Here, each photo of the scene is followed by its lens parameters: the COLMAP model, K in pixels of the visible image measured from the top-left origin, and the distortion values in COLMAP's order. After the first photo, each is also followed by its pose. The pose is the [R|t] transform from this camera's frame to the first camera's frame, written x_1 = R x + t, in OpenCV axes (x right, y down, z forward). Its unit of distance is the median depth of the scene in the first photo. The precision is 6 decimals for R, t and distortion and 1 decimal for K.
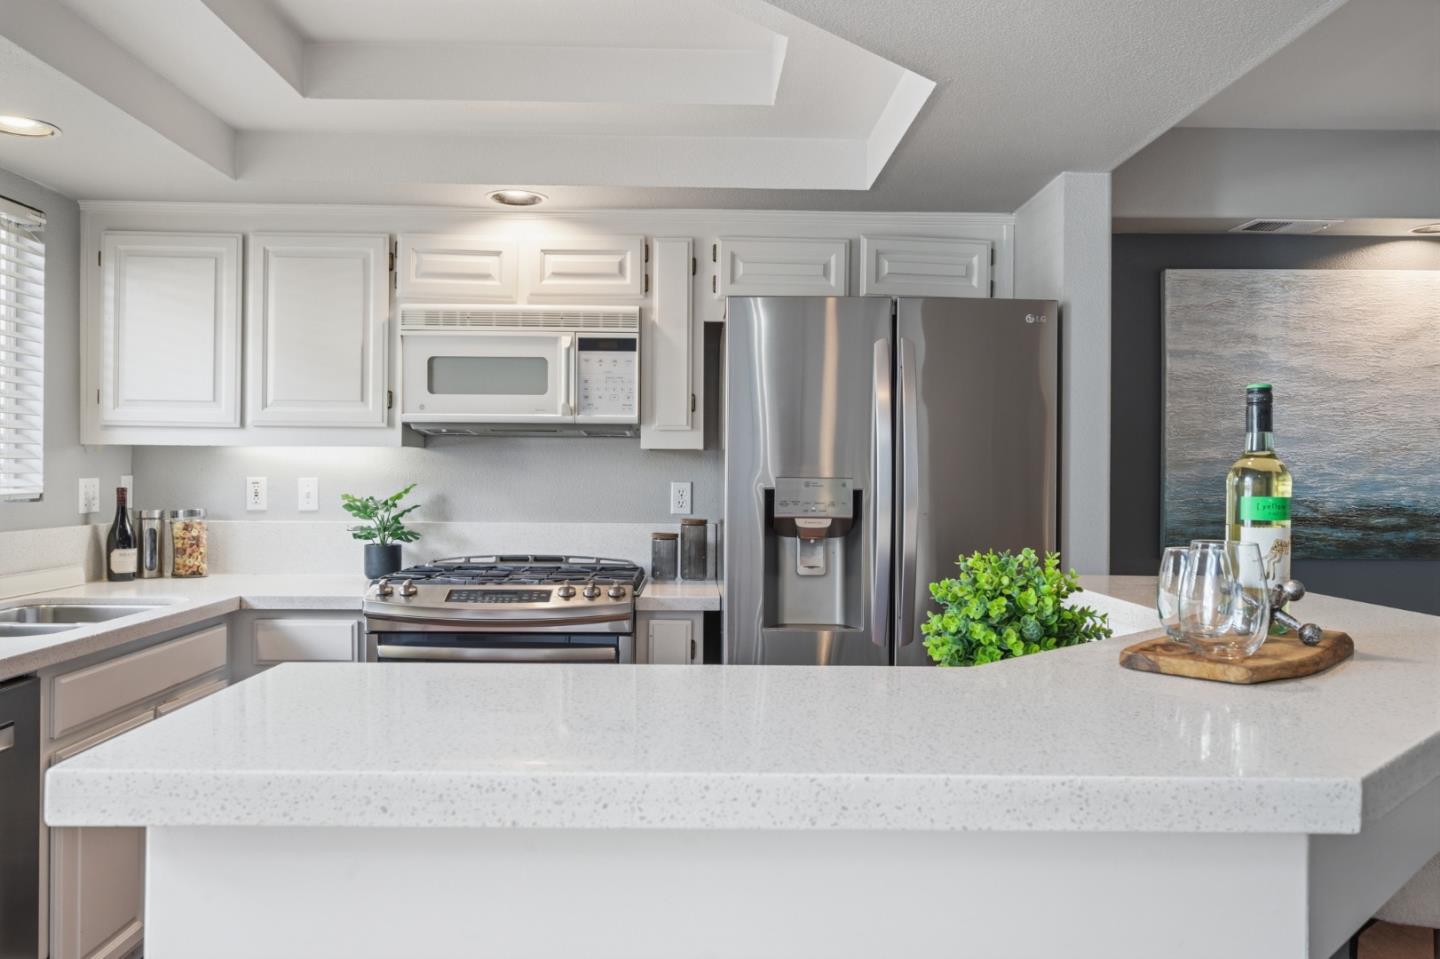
lens RADIAL K [[1095.6, 0, 720.0], [0, 1095.6, 479.5], [0, 0, 1]] dist [0.003183, 0.002968]
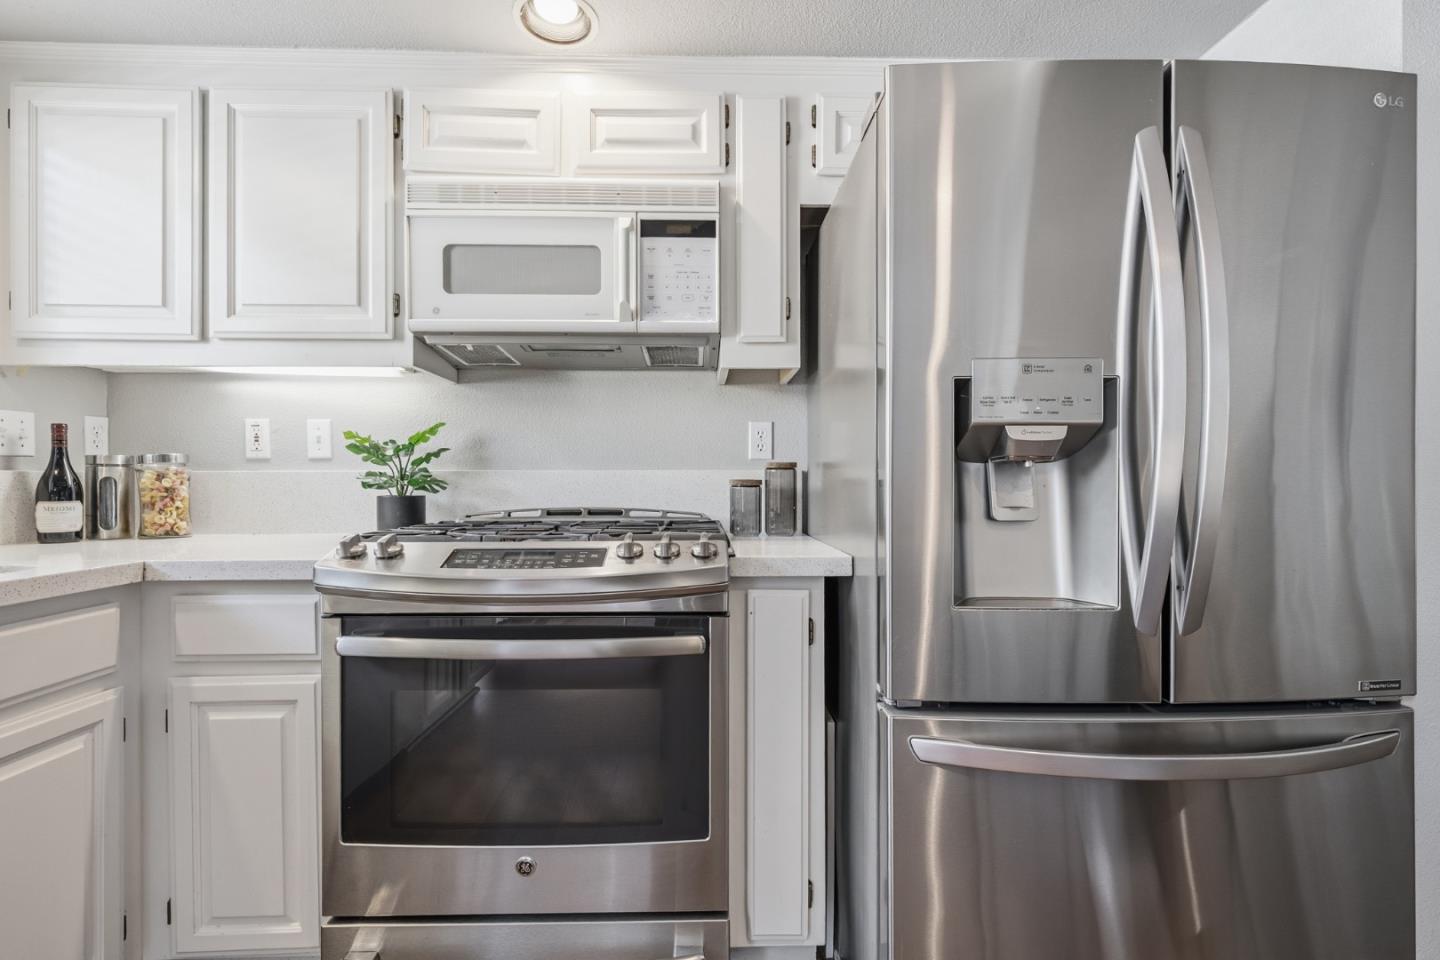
lens RADIAL K [[657.2, 0, 721.4], [0, 657.2, 484.5], [0, 0, 1]] dist [-0.000861, 0.000049]
pose [[0.999926, -0.008535, 0.008695, -0.077168], [0.008540, 0.999963, -0.000605, 0.055845], [-0.008690, 0.000679, 0.999962, 0.532307]]
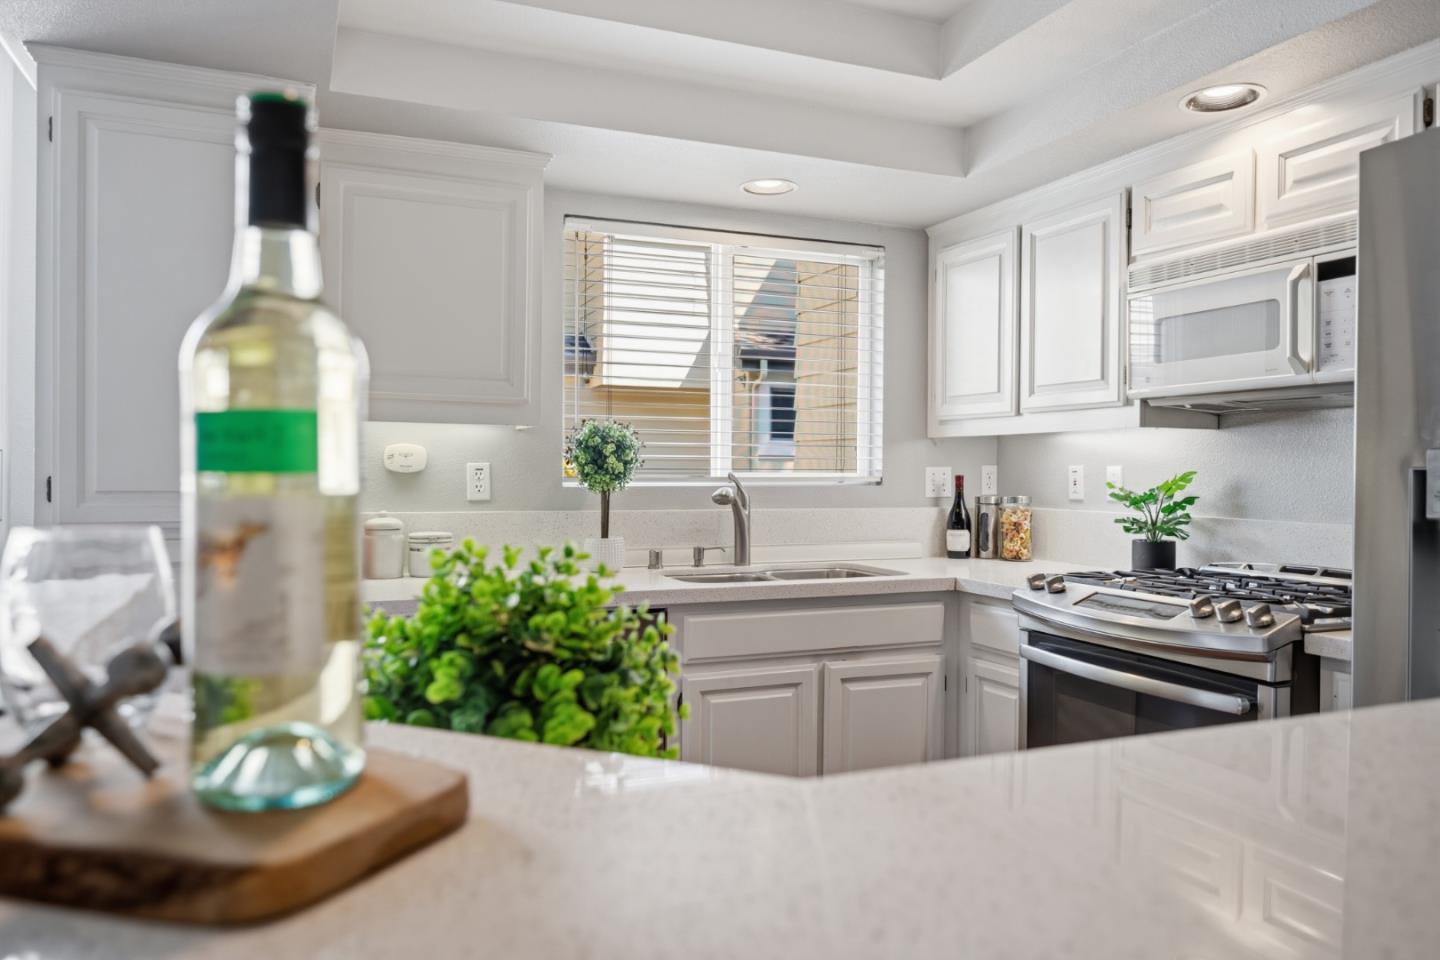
lens RADIAL K [[1015.5, 0, 720.0], [0, 1015.5, 480.0], [0, 0, 1]] dist [-0.002645, -0.001846]
pose [[0.370285, 0.002903, -0.928914, 0.334080], [-0.006814, 0.999977, 0.000409, 0.013586], [0.928893, 0.006178, 0.370296, 0.391239]]
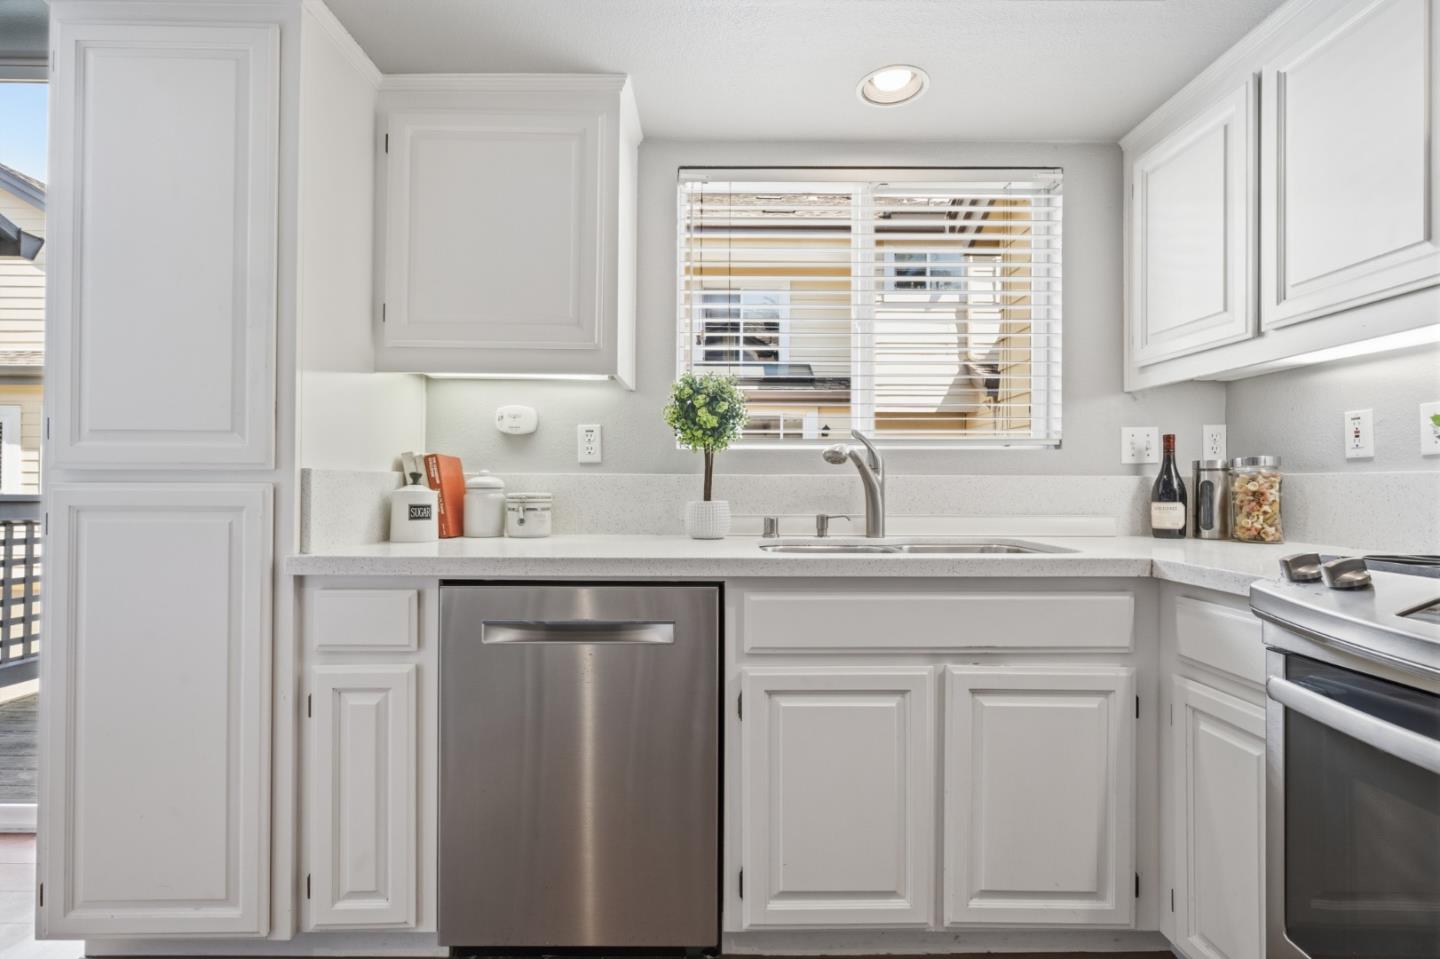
lens RADIAL K [[676.3, 0, 721.1], [0, 676.3, 482.1], [0, 0, 1]] dist [-0.000760, 0.000024]
pose [[-0.005351, -0.011486, -0.999920, 0.013247], [-0.006848, 0.999911, -0.011449, 0.055914], [0.999962, 0.006786, -0.005429, 0.641428]]
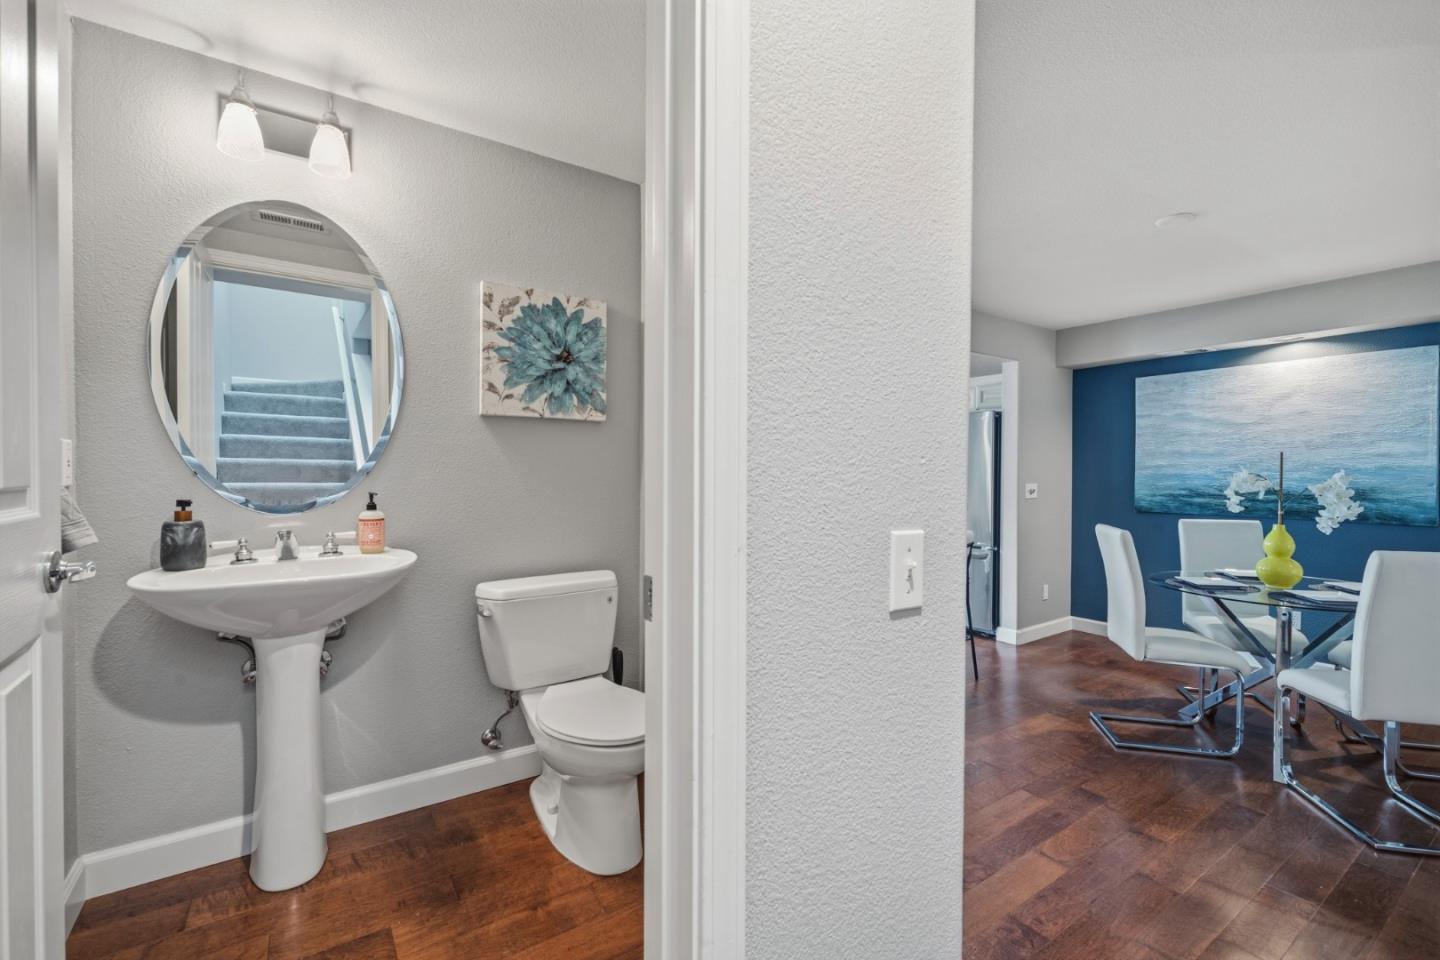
lens RADIAL K [[626.3, 0, 720.0], [0, 626.3, 480.0], [0, 0, 1]] dist [0.000573, 0.000017]
pose [[0.548046, 0.008366, -0.836407, 1.078753], [-0.003217, 0.999964, 0.007894, 0.003332], [0.836442, -0.001636, 0.548053, -0.399333]]
